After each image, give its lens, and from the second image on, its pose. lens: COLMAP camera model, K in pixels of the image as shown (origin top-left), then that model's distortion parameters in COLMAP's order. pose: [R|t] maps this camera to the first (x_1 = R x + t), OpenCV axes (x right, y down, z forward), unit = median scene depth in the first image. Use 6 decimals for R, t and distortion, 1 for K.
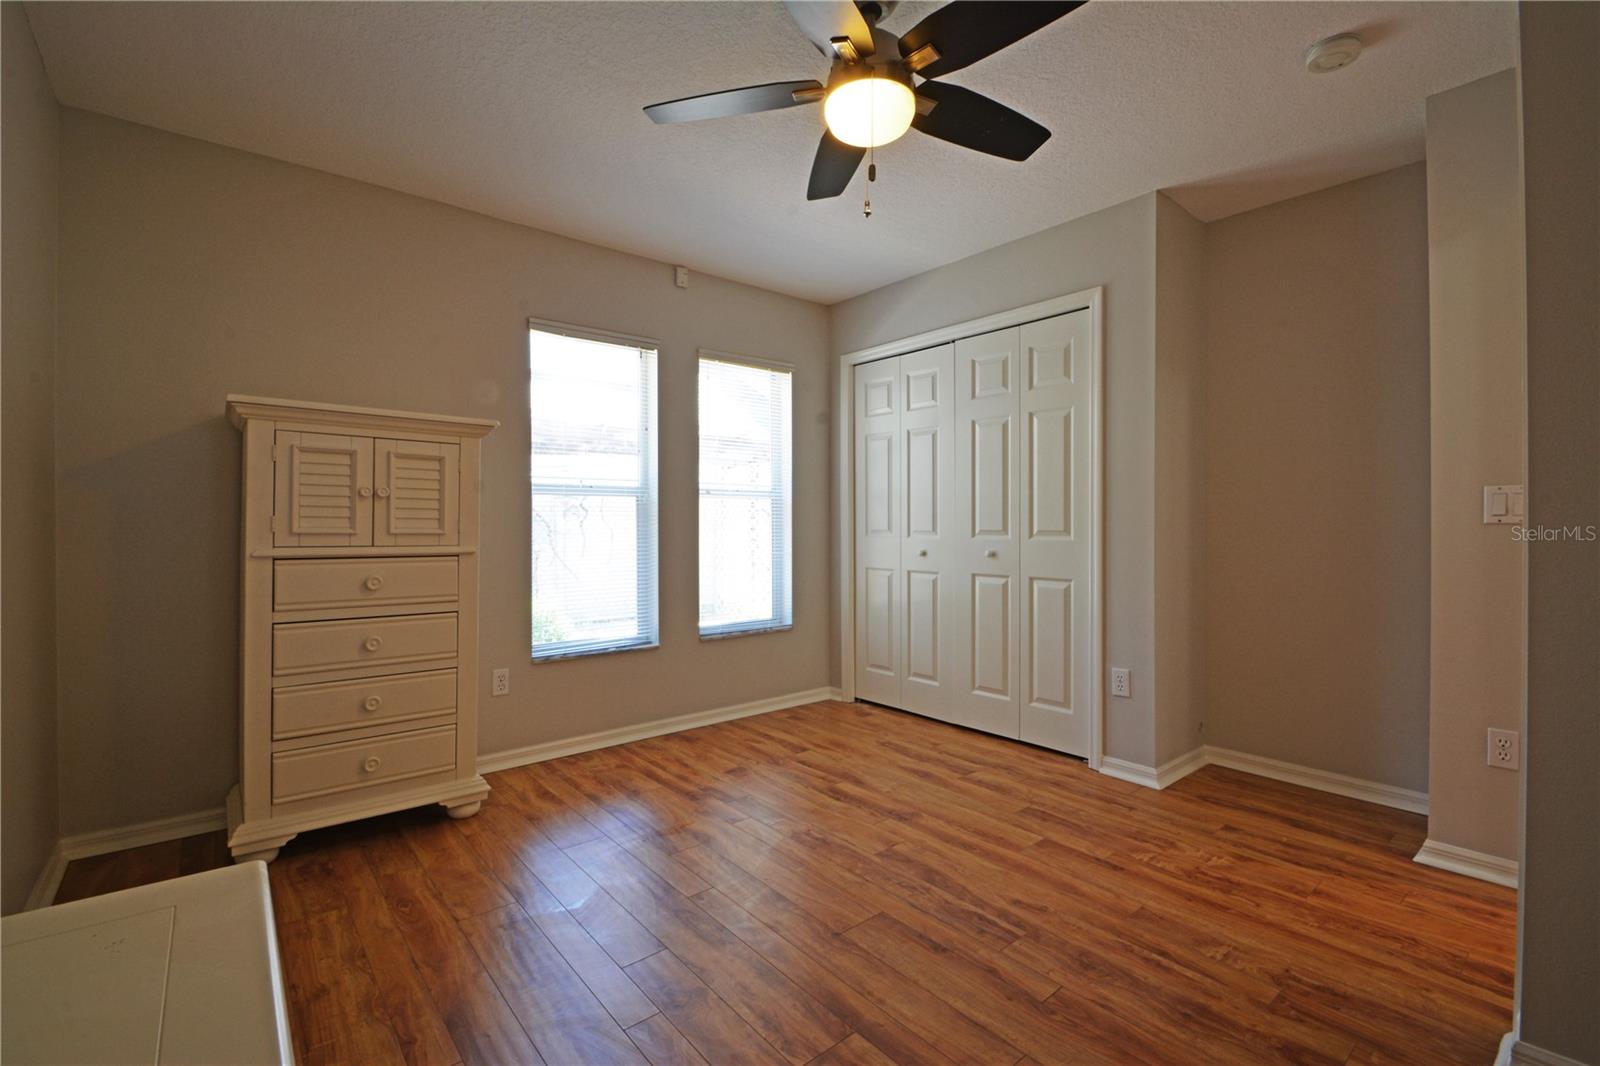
lens RADIAL K [[702.2, 0, 790.4], [0, 702.2, 527.1], [0, 0, 1]] dist [0.008075, -0.013188]
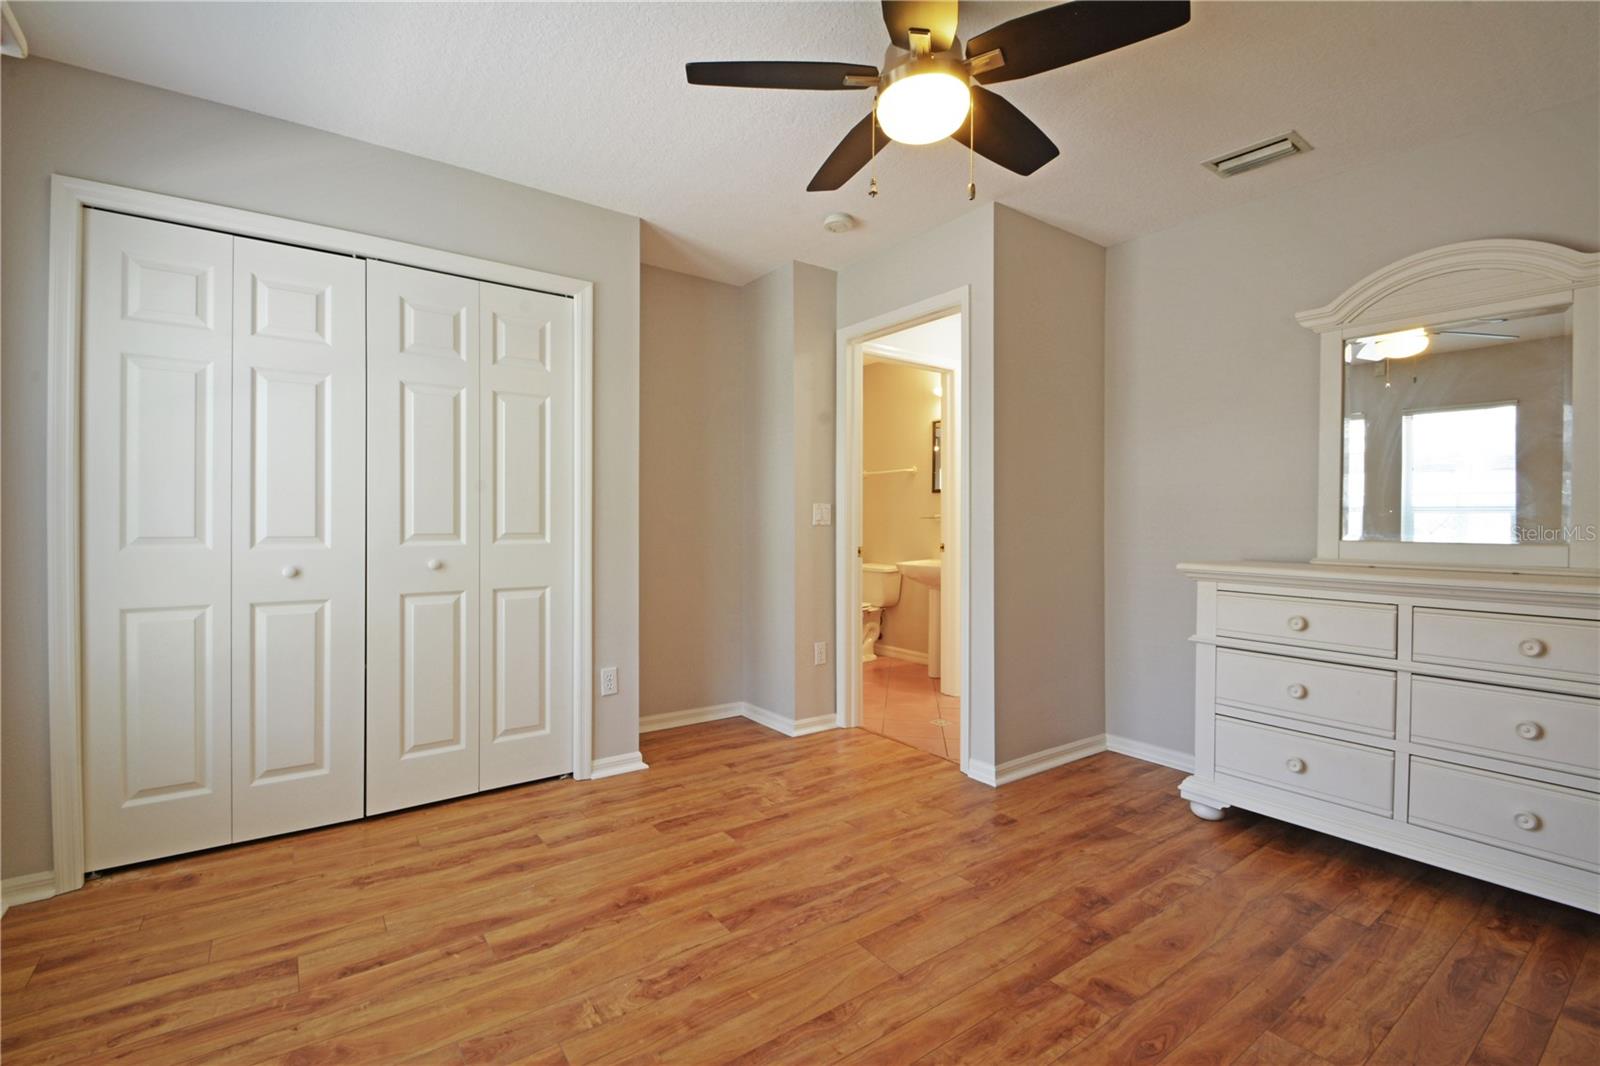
lens RADIAL K [[702.2, 0, 795.4], [0, 702.2, 526.7], [0, 0, 1]] dist [0.008075, -0.013188]
pose [[0.062785, -0.004221, 0.998018, -0.519044], [0.003399, 0.999986, 0.004015, -0.005614], [-0.998021, 0.003141, 0.062799, 0.658041]]
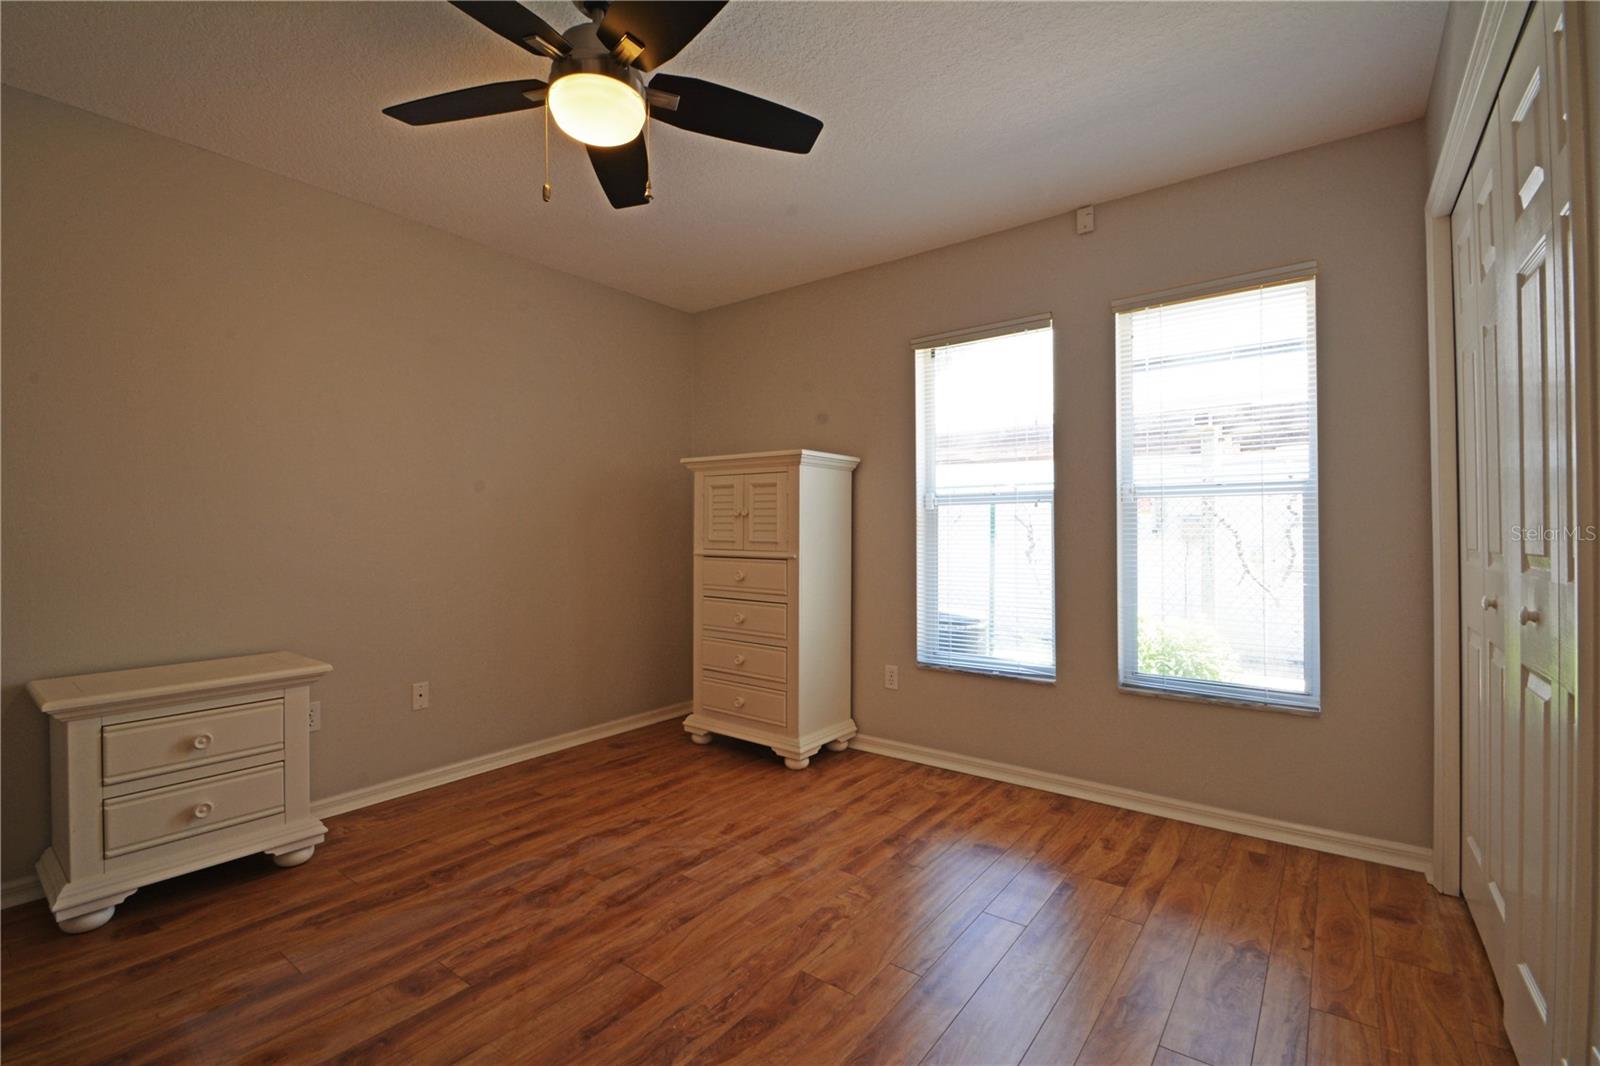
lens RADIAL K [[702.2, 0, 792.8], [0, 702.2, 525.1], [0, 0, 1]] dist [0.008075, -0.013188]
pose [[0.223153, -0.009226, -0.974740, 0.653158], [-0.002760, 0.999945, -0.010097, -0.007645], [0.974780, 0.004944, 0.223115, 0.617740]]
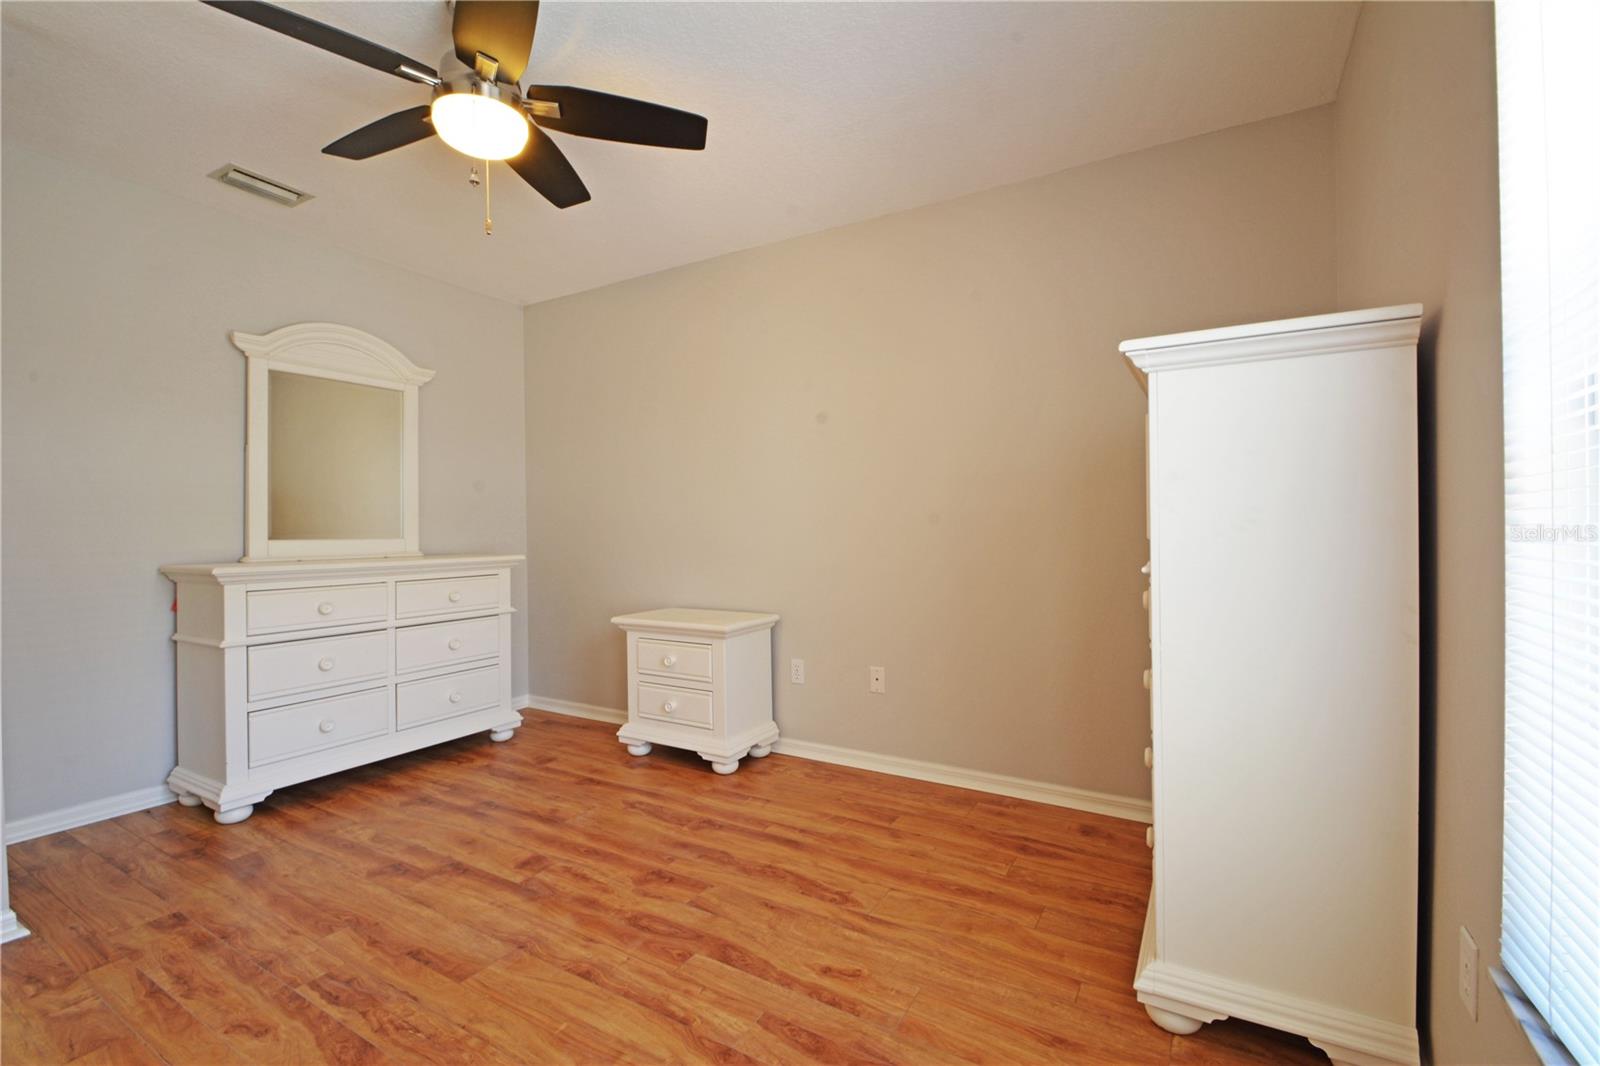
lens RADIAL K [[702.2, 0, 789.7], [0, 702.2, 524.6], [0, 0, 1]] dist [0.008075, -0.013188]
pose [[-0.943254, 0.009075, -0.331948, 0.019994], [0.006582, 0.999941, 0.008635, -0.009472], [0.332007, 0.005960, -0.943258, 1.248253]]
